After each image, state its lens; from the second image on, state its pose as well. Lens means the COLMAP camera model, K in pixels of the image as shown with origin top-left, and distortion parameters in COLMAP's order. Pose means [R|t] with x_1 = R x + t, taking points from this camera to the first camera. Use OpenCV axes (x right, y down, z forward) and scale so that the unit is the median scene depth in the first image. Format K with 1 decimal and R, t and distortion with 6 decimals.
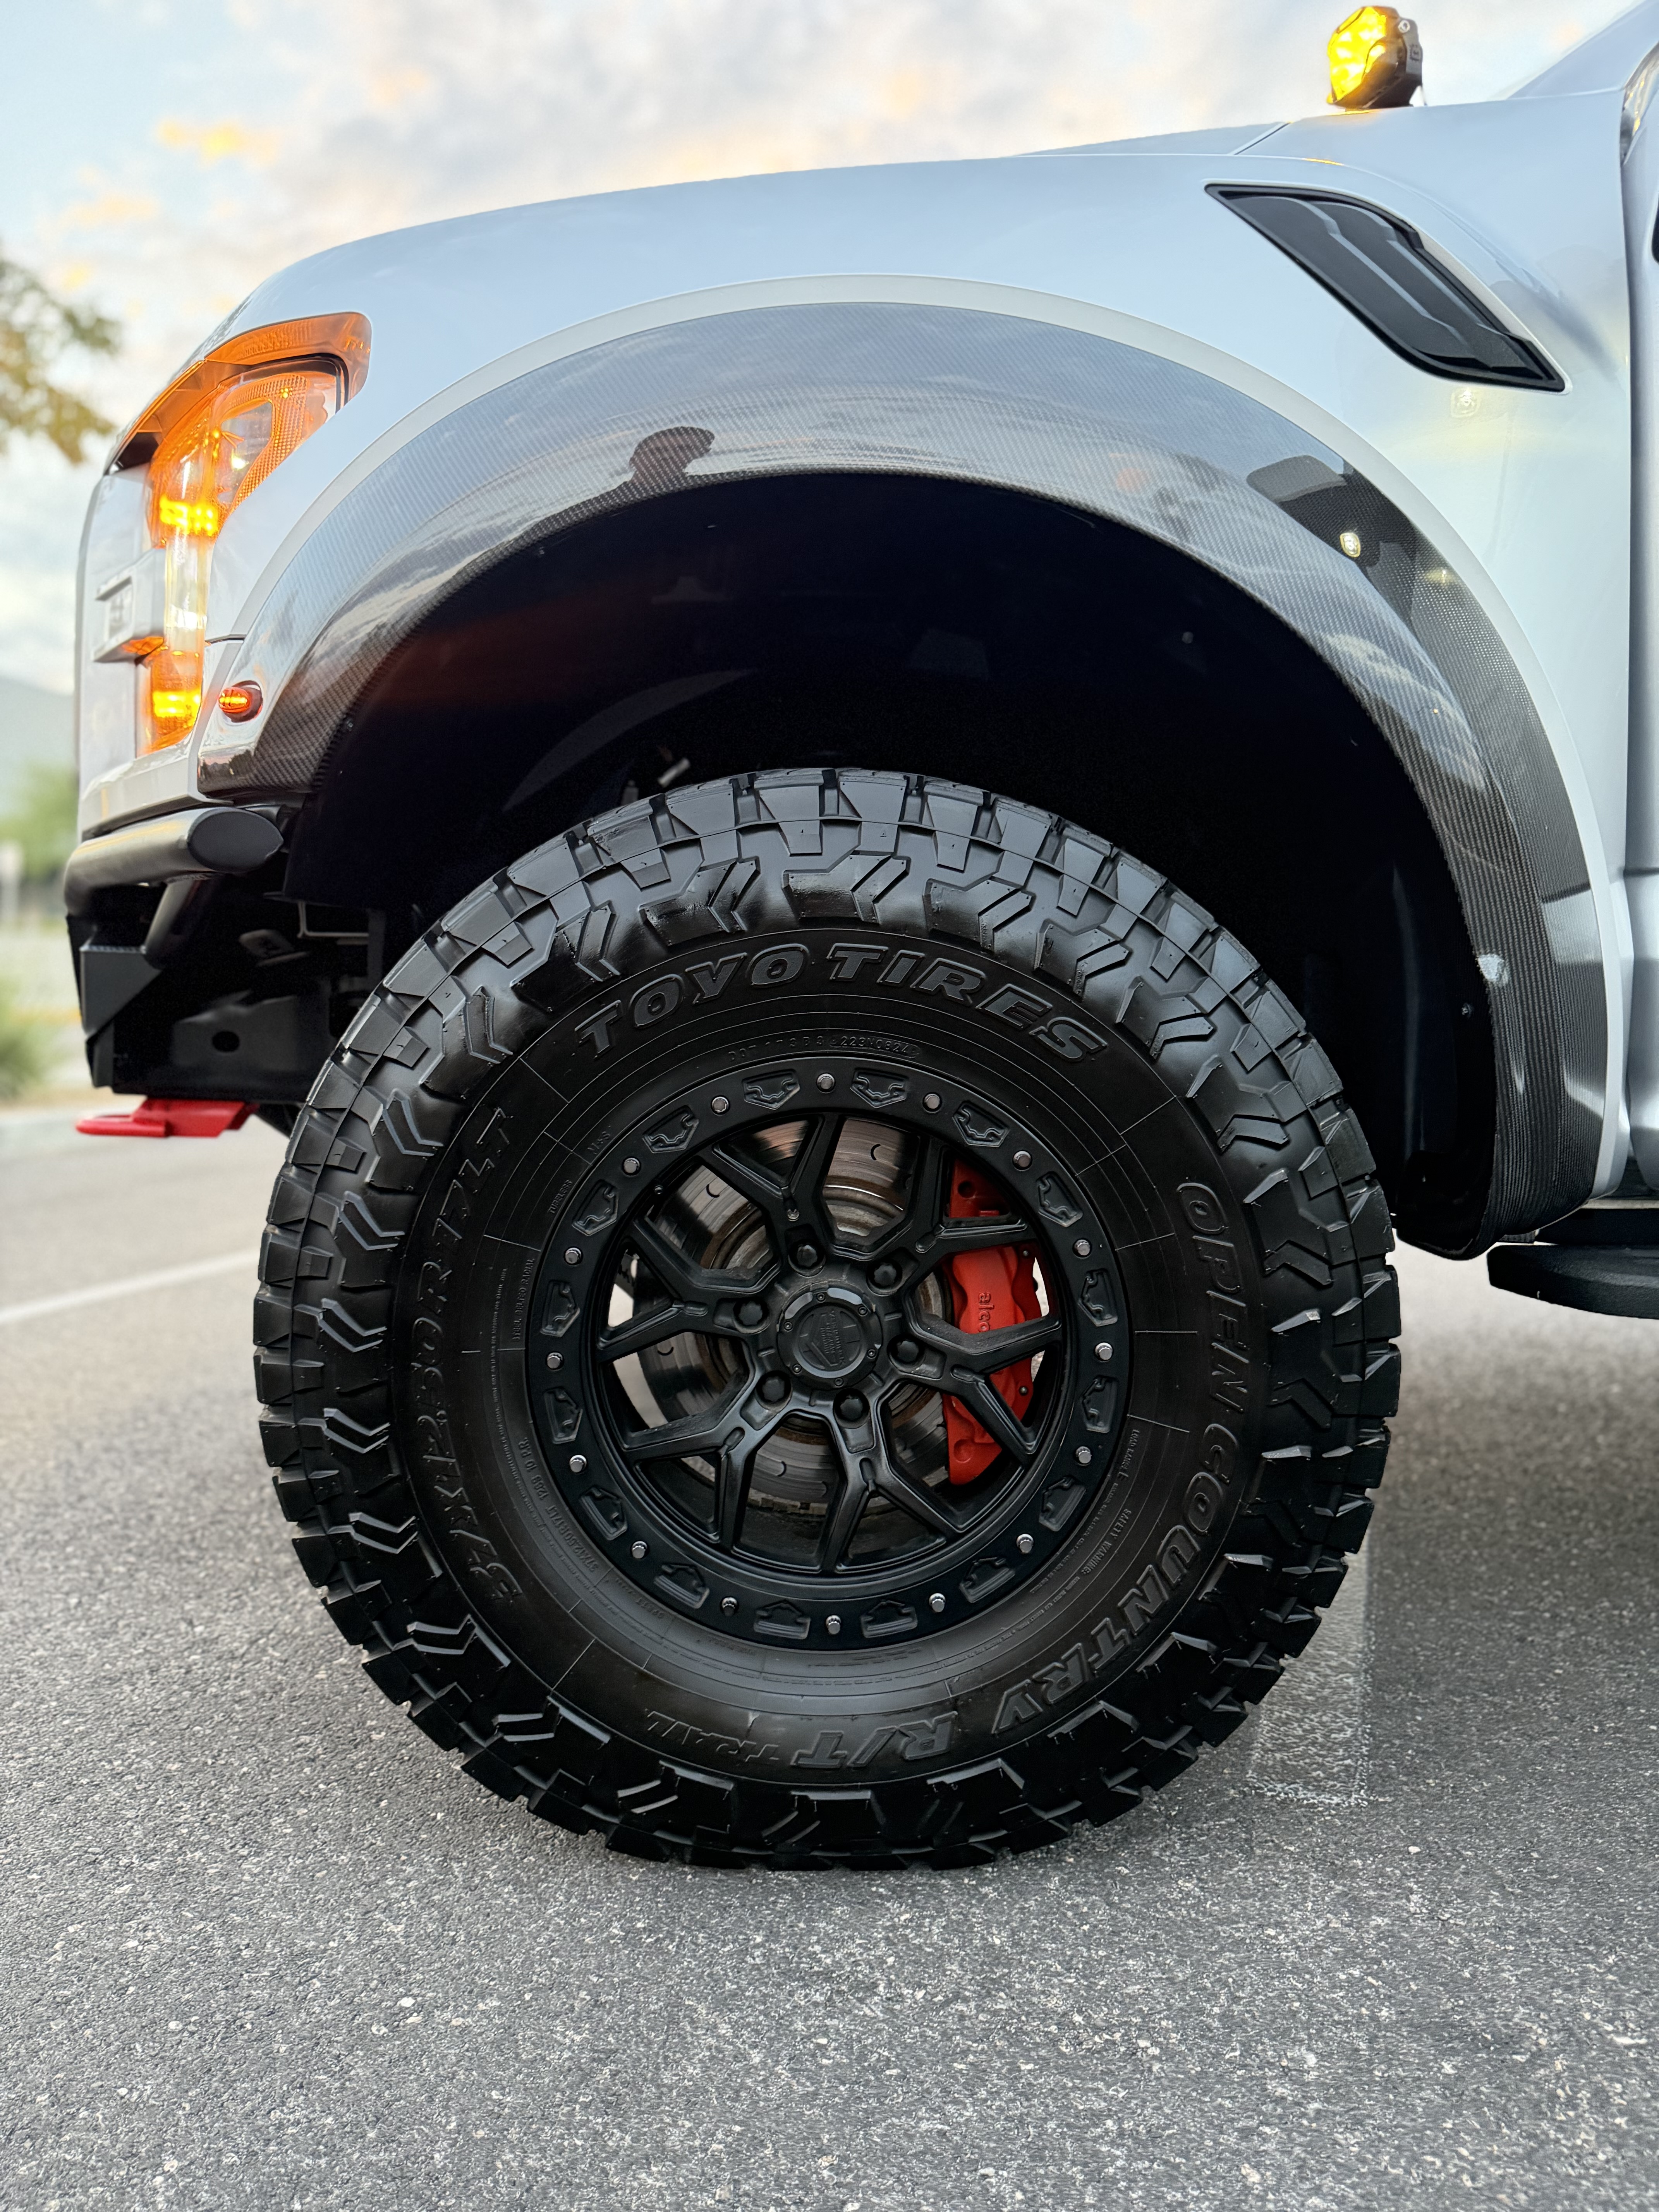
lens RADIAL K [[1553.9, 0, 836.8], [0, 1553.9, 1134.1], [0, 0, 1]] dist [0.086243, -0.159791]
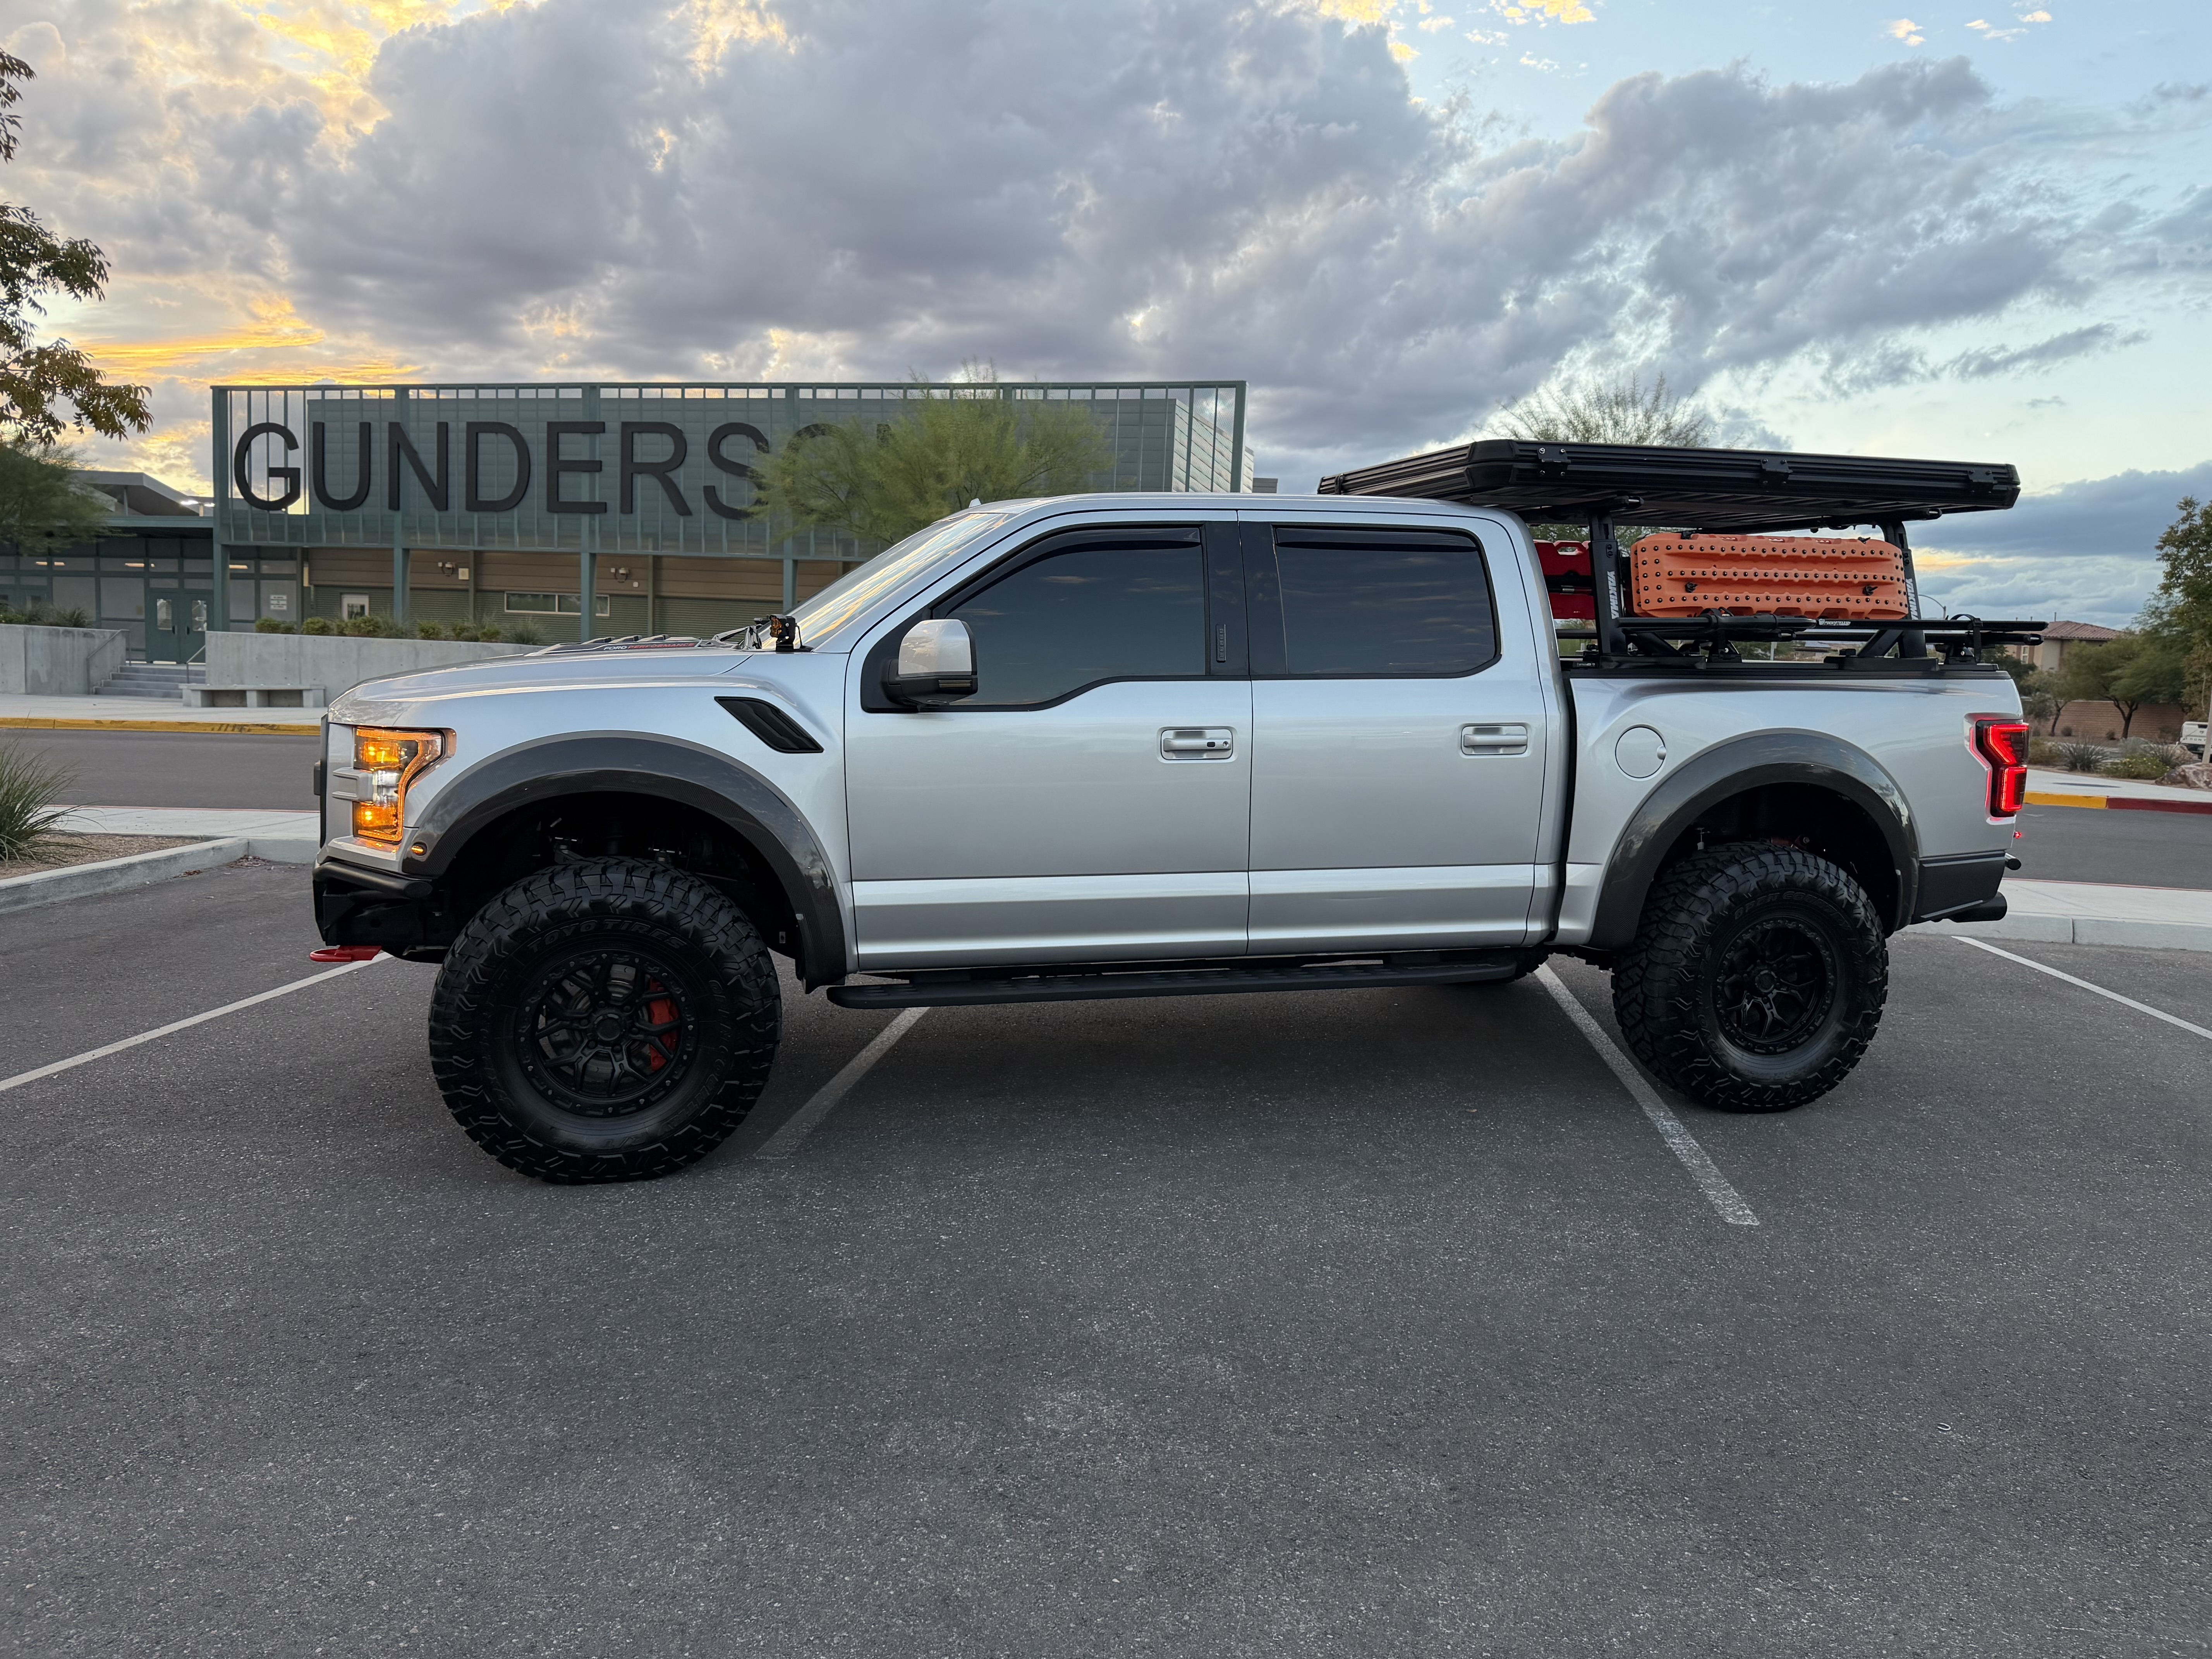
lens RADIAL K [[1548.7, 0, 1156.4], [0, 1548.7, 834.3], [0, 0, 1]] dist [0.034265, -0.047451]
pose [[0.967423, -0.018069, 0.252518, 0.308060], [0.009299, 0.999313, 0.035882, -0.410806], [-0.252993, -0.032365, 0.966927, -2.615503]]
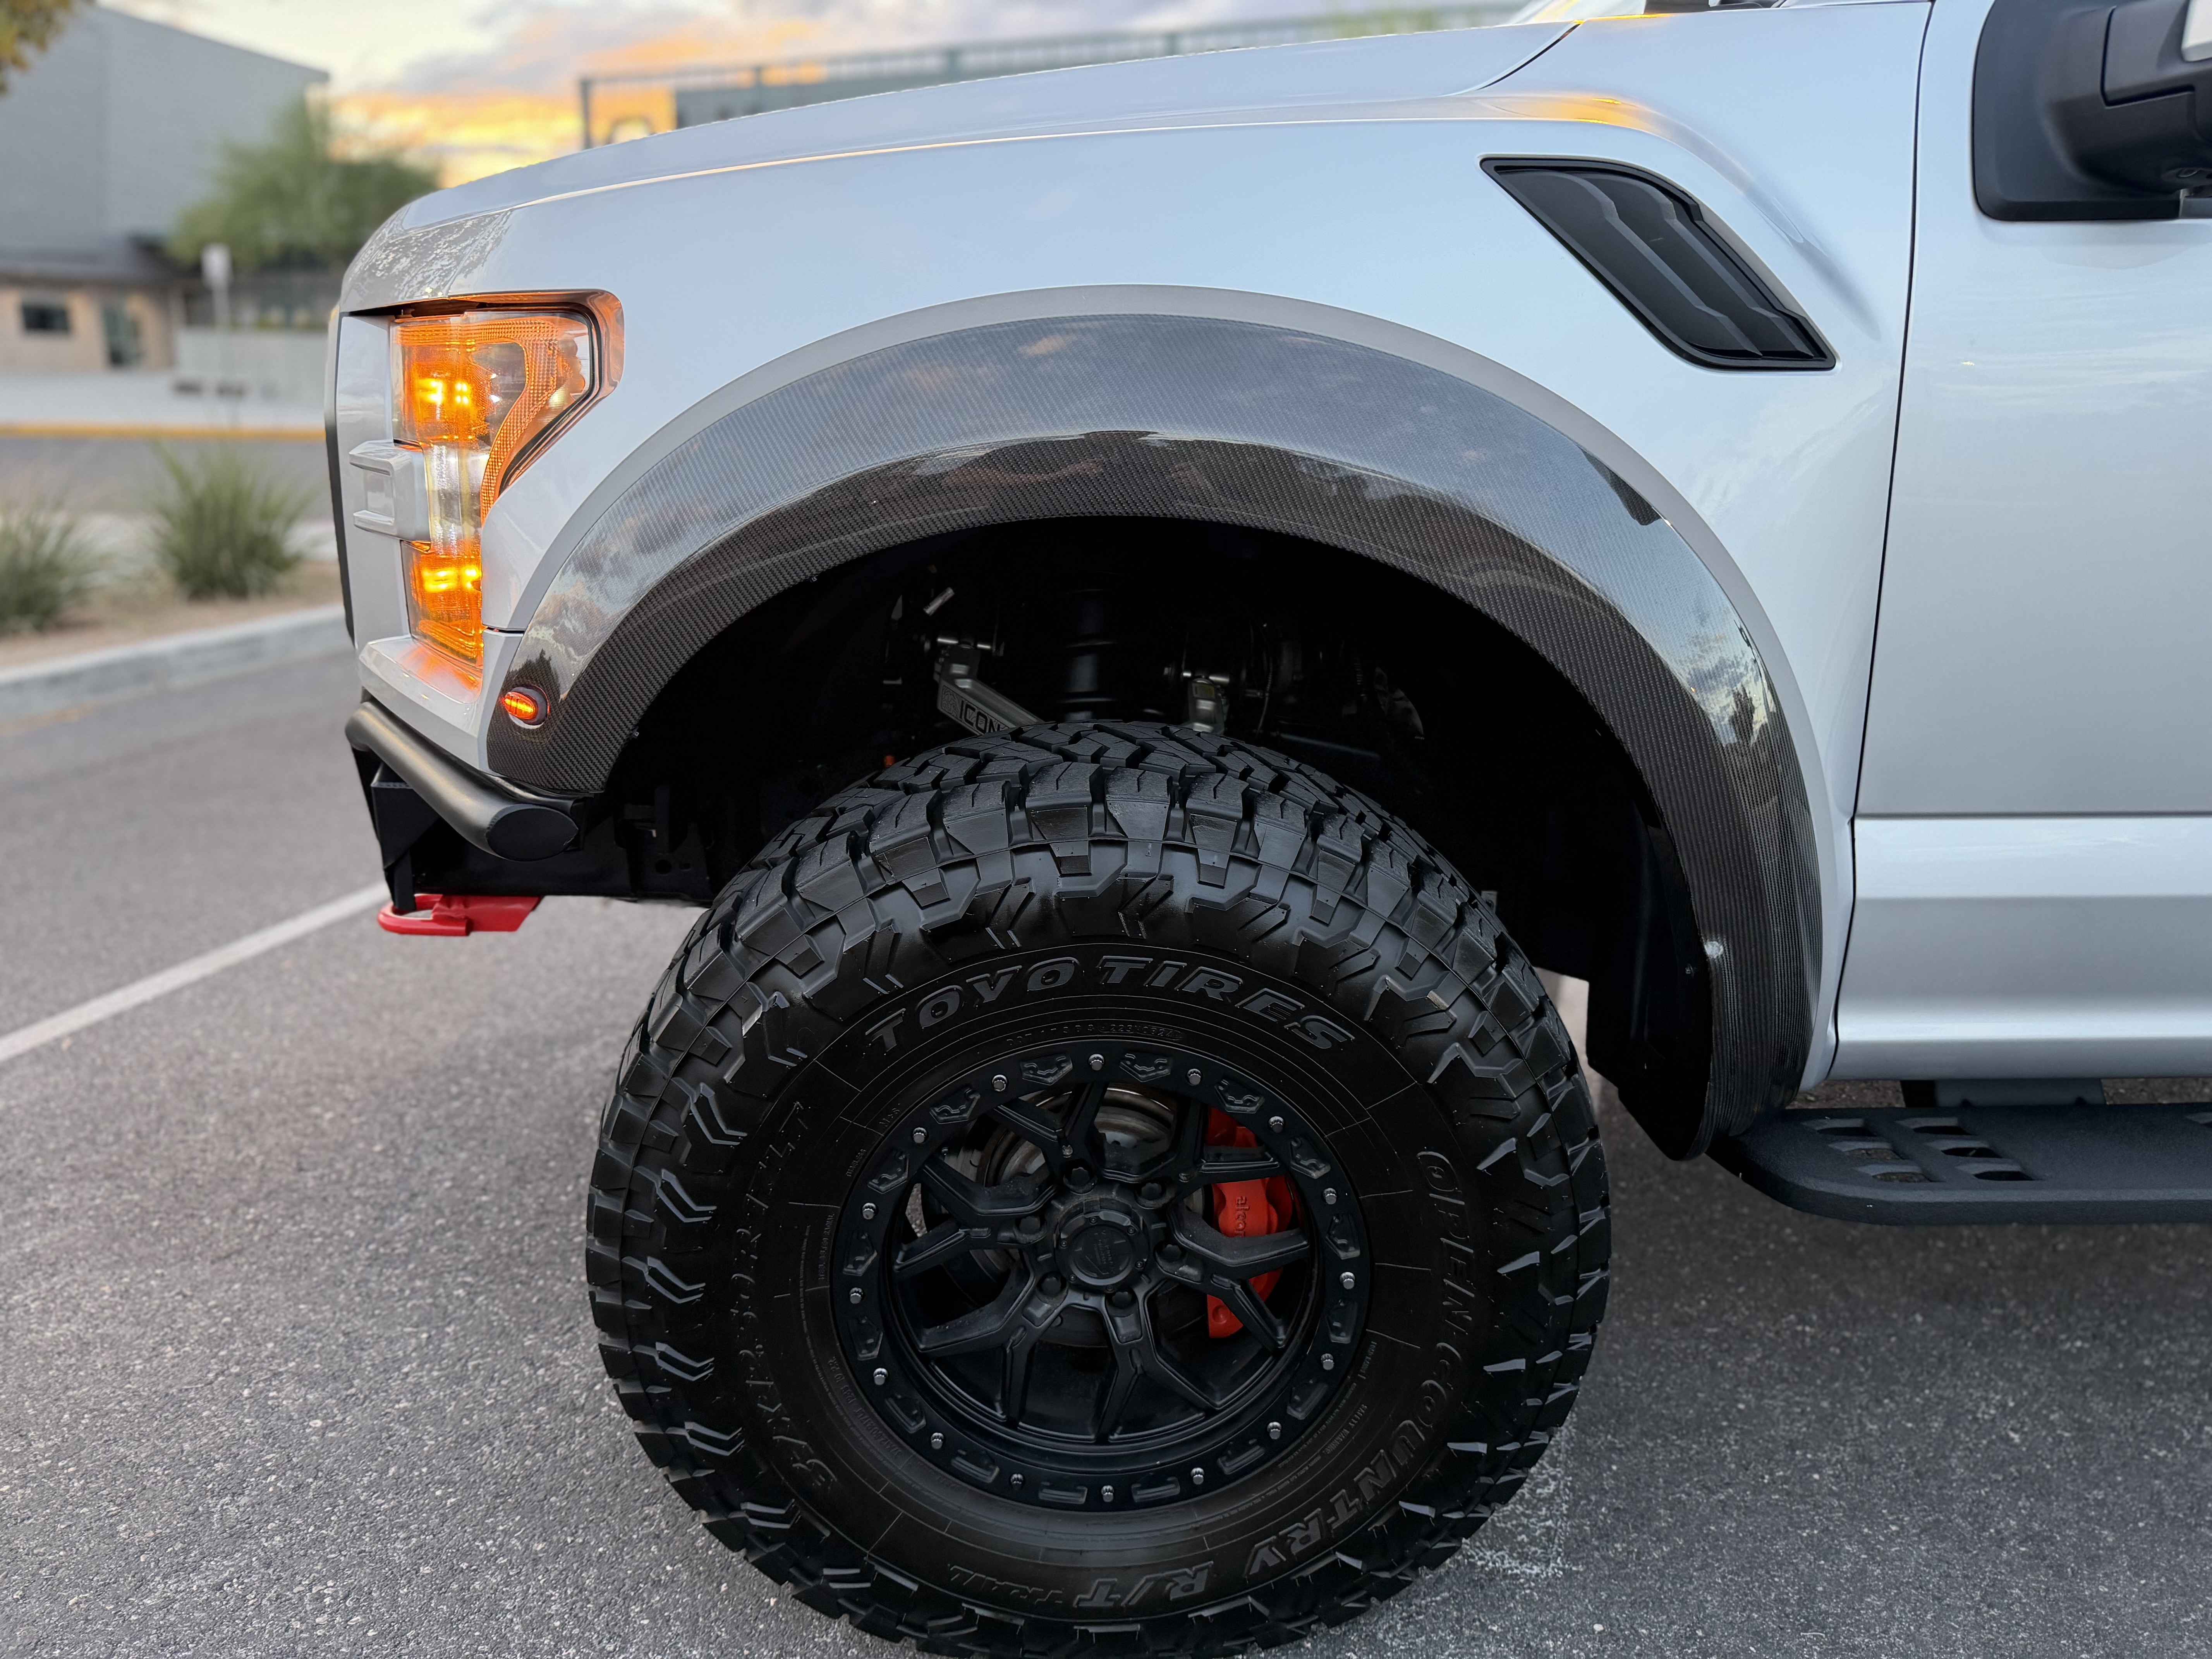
lens RADIAL K [[1563.0, 0, 1106.0], [0, 1563.0, 829.5], [0, 0, 1]] dist [0.067937, -0.135234]
pose [[0.999931, -0.010236, 0.005771, -0.004916], [0.008781, 0.977249, 0.211915, -0.409752], [-0.007809, -0.211849, 0.977271, -0.032656]]
